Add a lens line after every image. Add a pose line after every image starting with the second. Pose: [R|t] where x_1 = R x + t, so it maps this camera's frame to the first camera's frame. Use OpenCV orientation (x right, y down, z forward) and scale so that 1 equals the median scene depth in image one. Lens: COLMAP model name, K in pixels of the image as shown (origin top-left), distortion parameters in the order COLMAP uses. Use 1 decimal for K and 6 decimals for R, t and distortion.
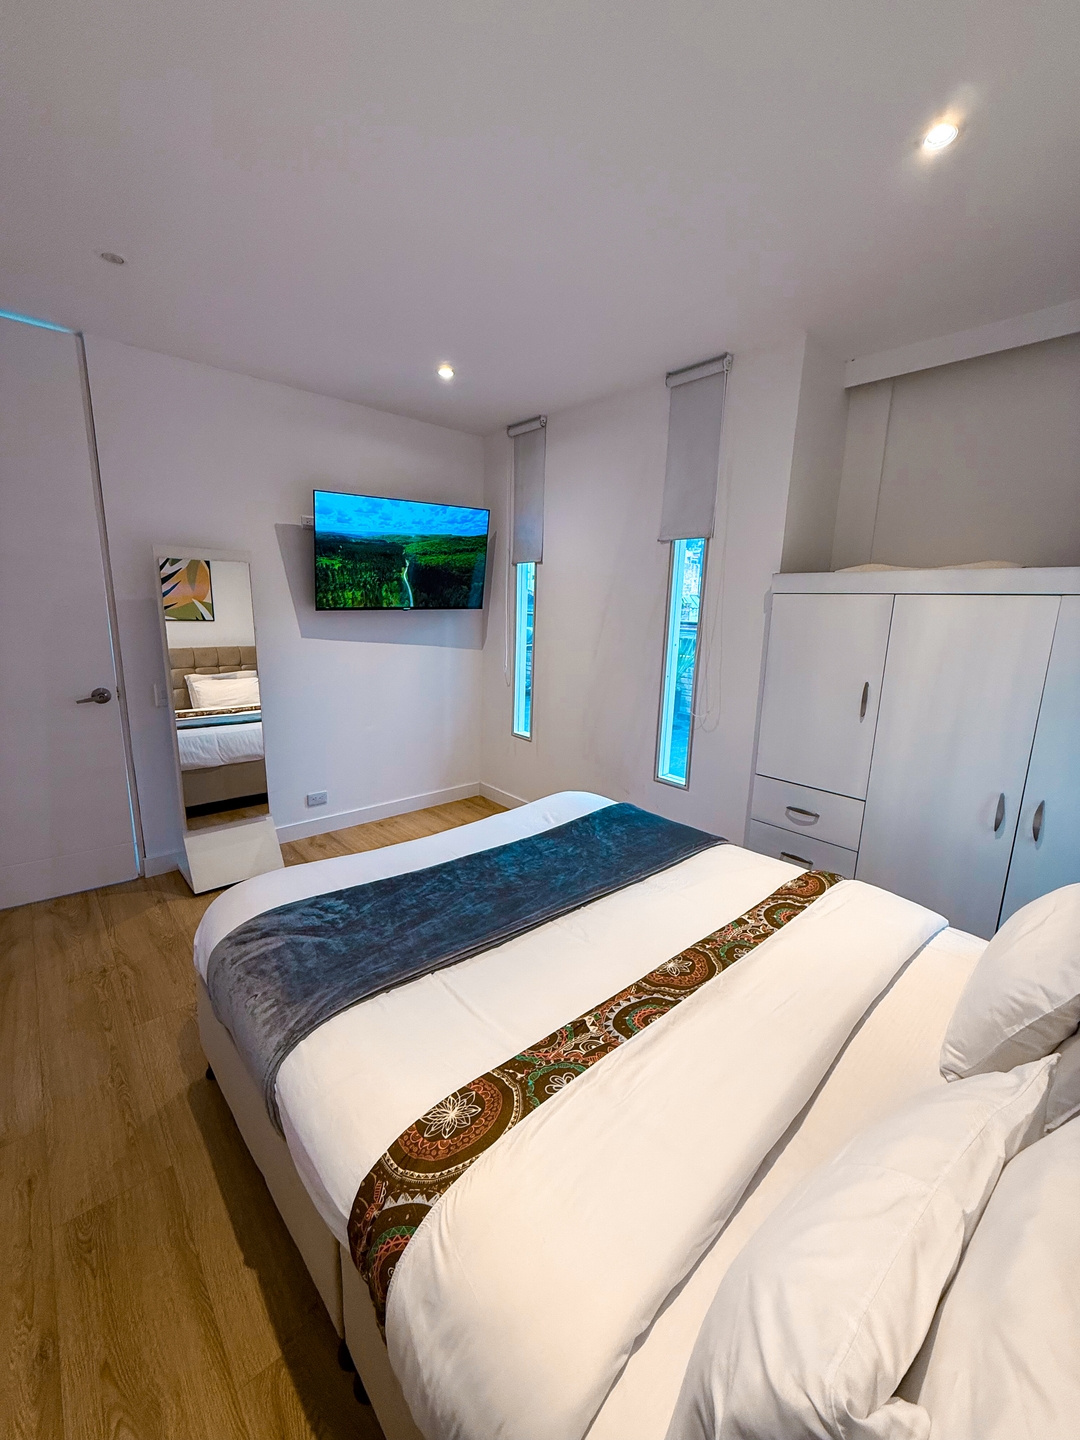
lens RADIAL K [[574.5, 0, 539.6], [0, 574.5, 718.5], [0, 0, 1]] dist [-0.001439, -0.000030]
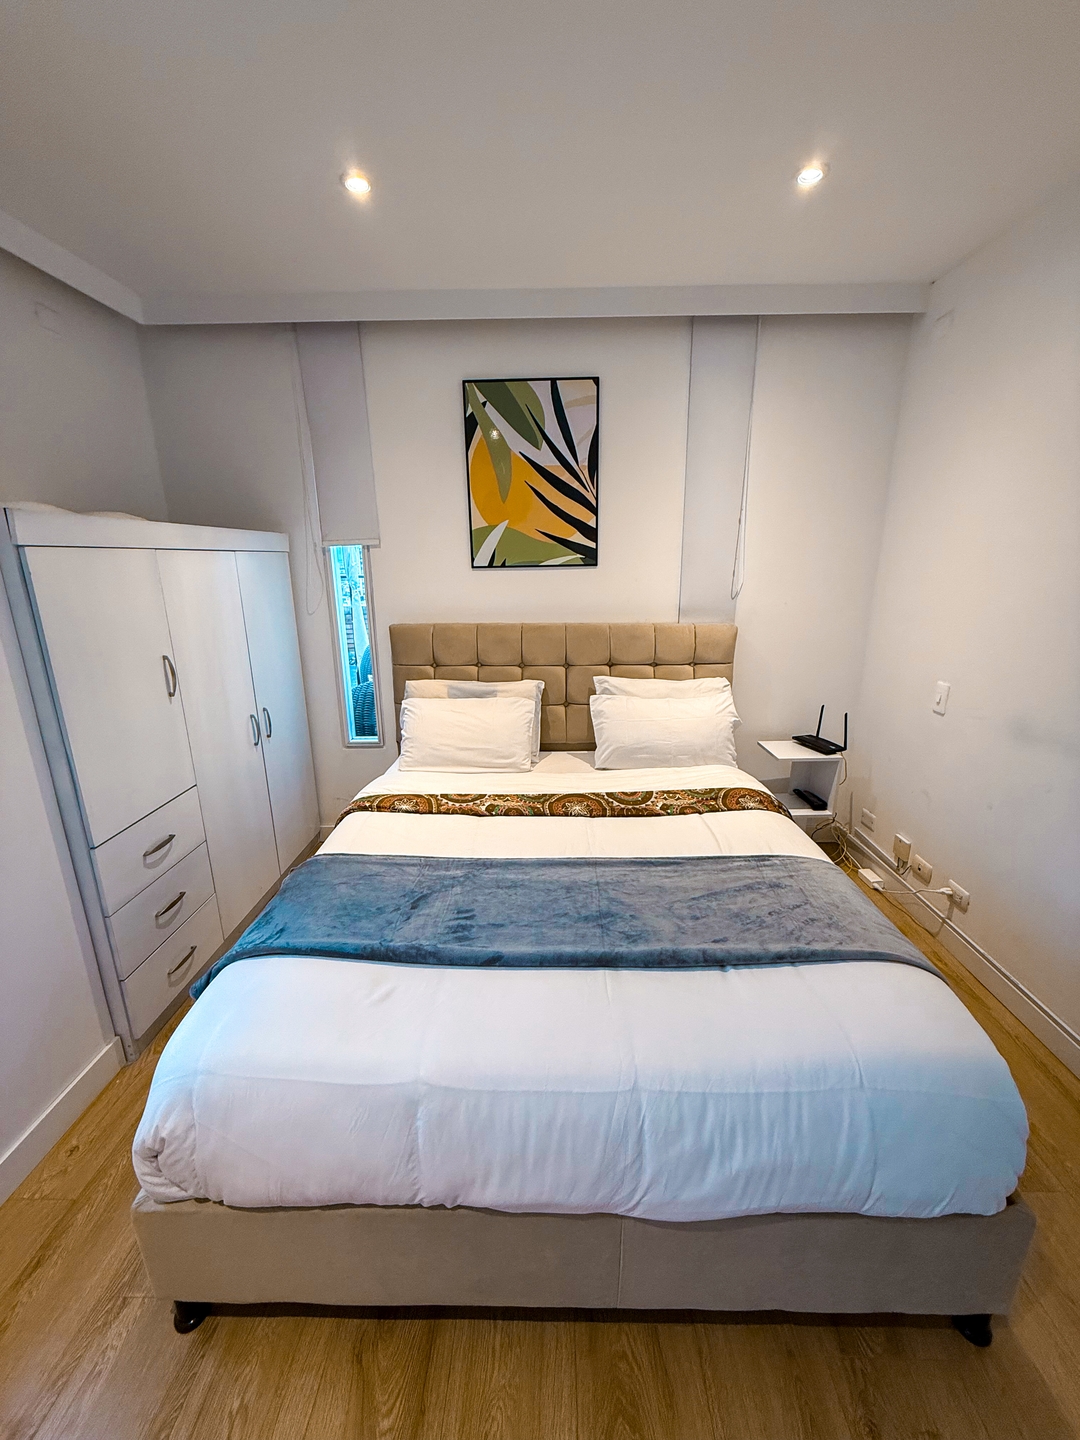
lens RADIAL K [[574.5, 0, 541.3], [0, 574.5, 720.8], [0, 0, 1]] dist [-0.001439, -0.000030]
pose [[-0.735371, -0.198174, 0.648041, -0.544675], [0.123014, 0.901360, 0.415231, -0.353969], [-0.666407, 0.385067, -0.638456, 1.669064]]
